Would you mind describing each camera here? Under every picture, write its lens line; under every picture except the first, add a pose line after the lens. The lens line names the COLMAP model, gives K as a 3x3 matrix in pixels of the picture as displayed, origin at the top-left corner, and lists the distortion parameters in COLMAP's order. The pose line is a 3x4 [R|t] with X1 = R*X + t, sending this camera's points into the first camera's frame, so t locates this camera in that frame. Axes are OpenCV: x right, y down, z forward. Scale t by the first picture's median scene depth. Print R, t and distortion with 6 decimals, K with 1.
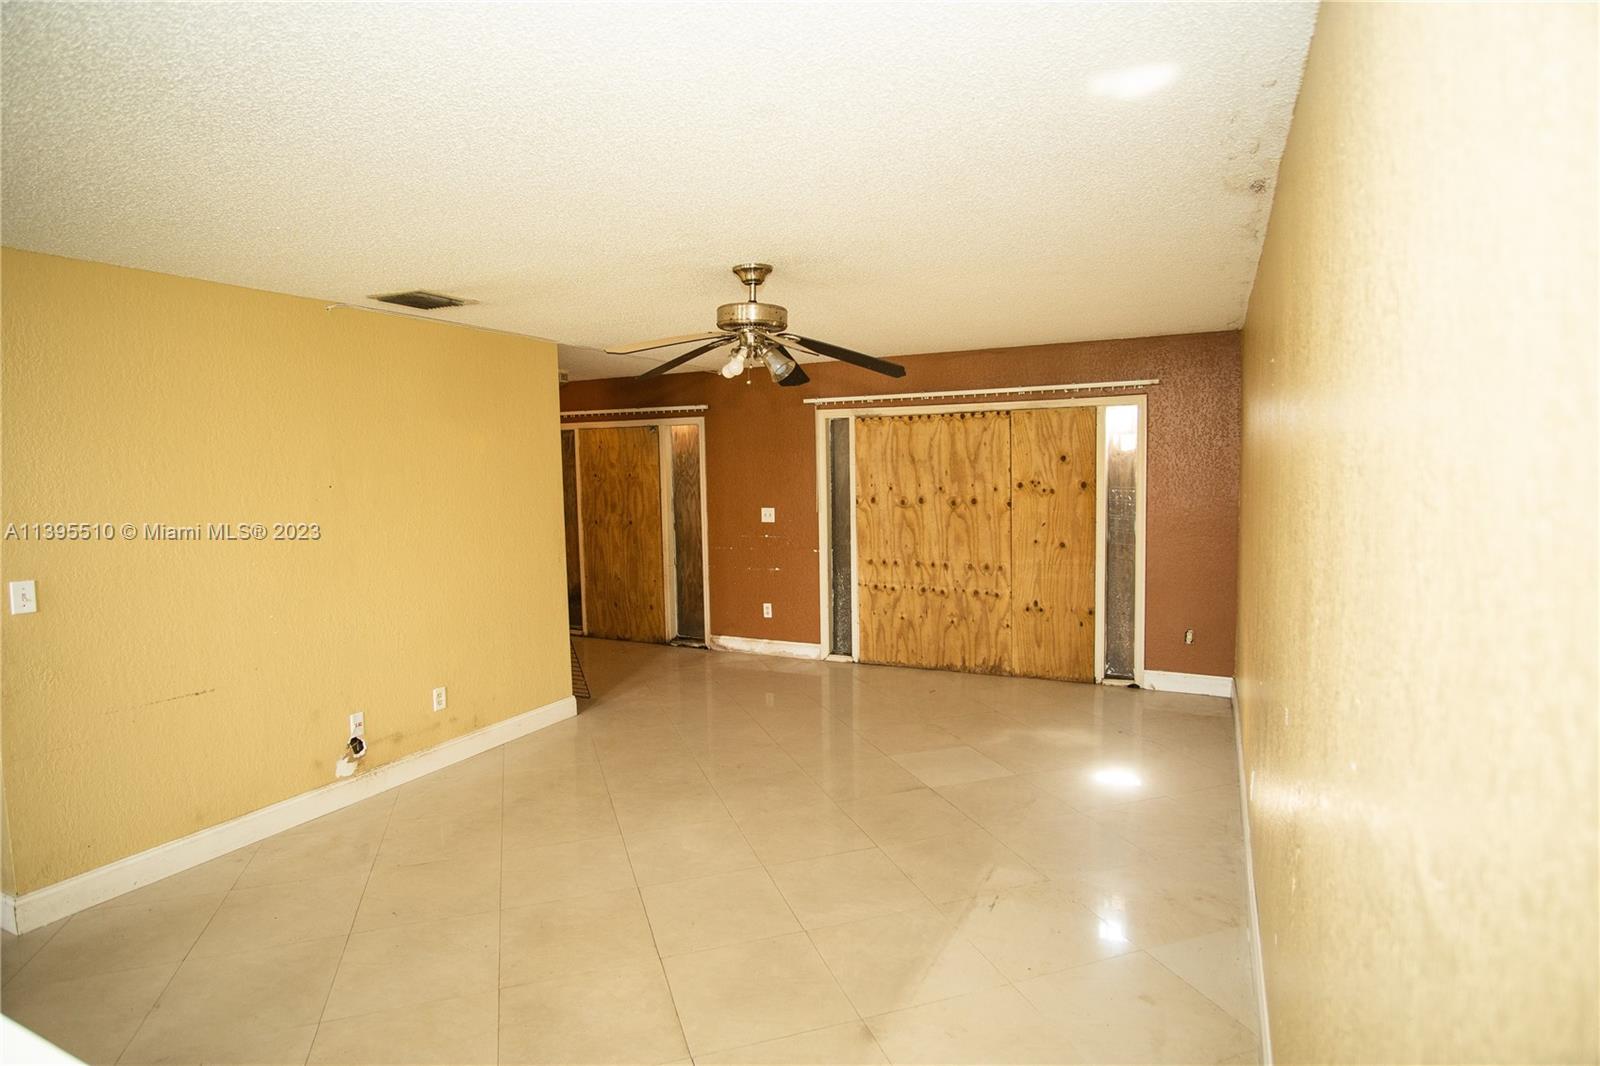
lens RADIAL K [[851.8, 0, 797.6], [0, 851.8, 533.2], [0, 0, 1]] dist [-0.035307, 0.010066]
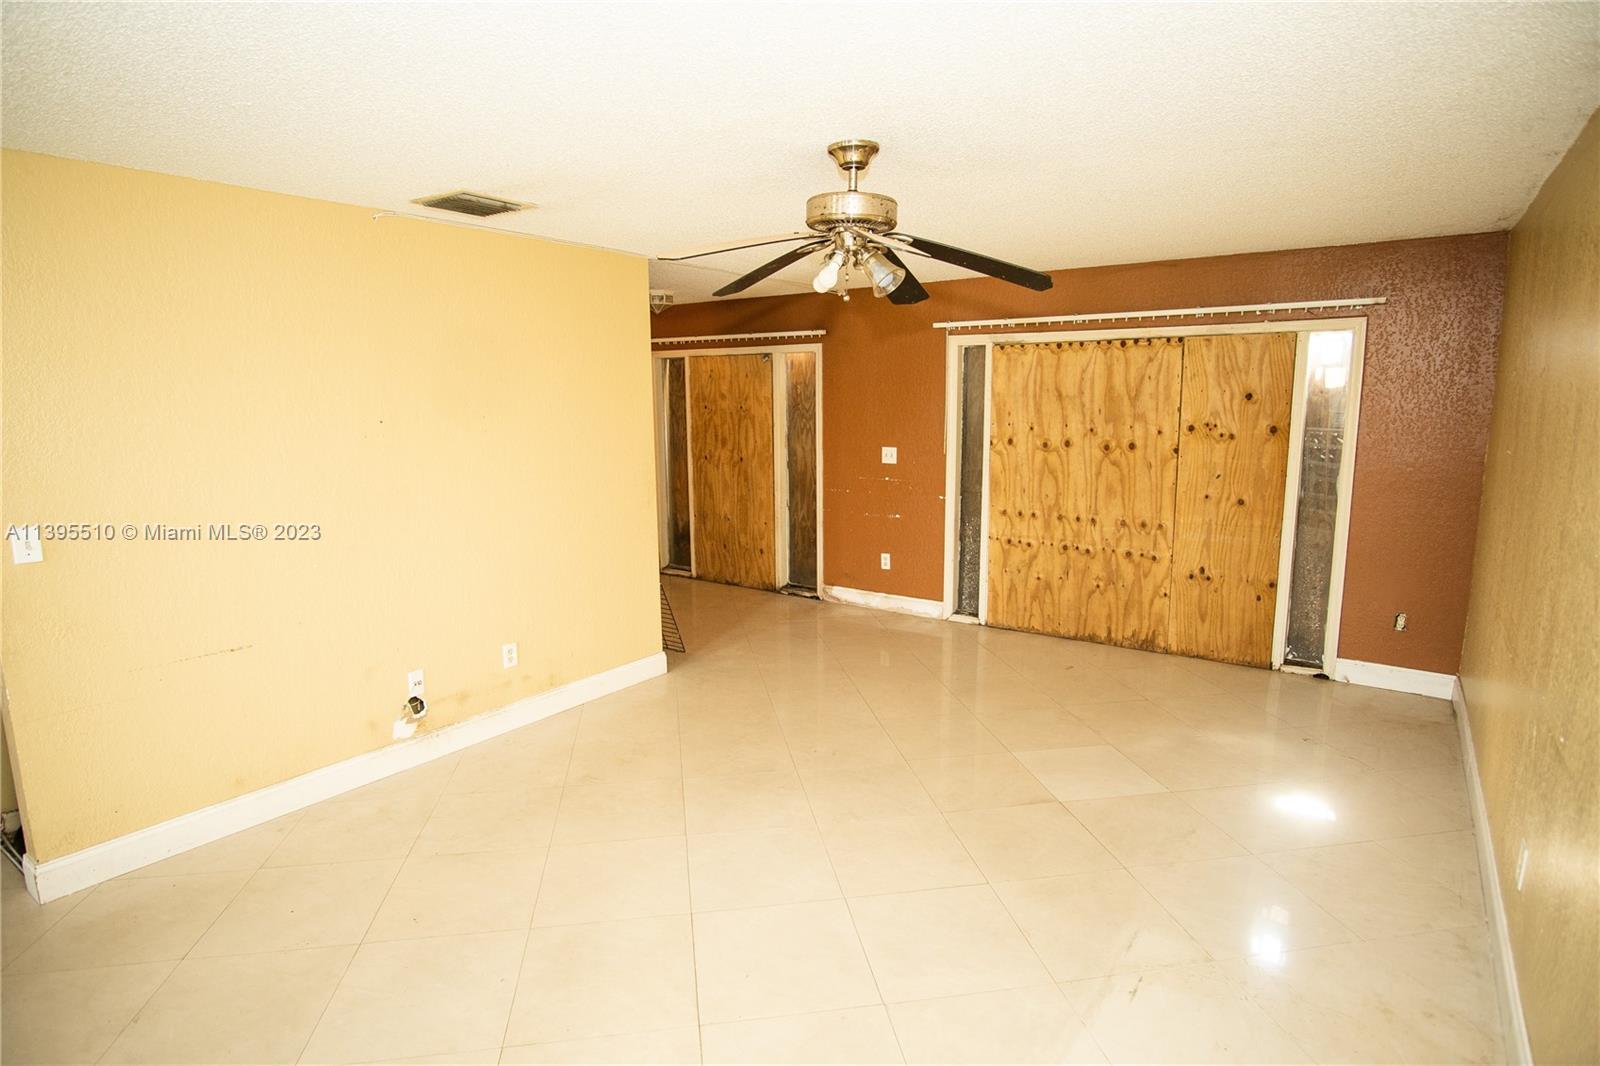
lens RADIAL K [[851.8, 0, 797.6], [0, 851.8, 533.2], [0, 0, 1]] dist [-0.035307, 0.010066]
pose [[0.986557, 0.036662, -0.159251, 0.017691], [-0.023386, 0.996153, 0.084454, -0.014953], [0.161735, -0.079595, 0.983619, 0.116424]]
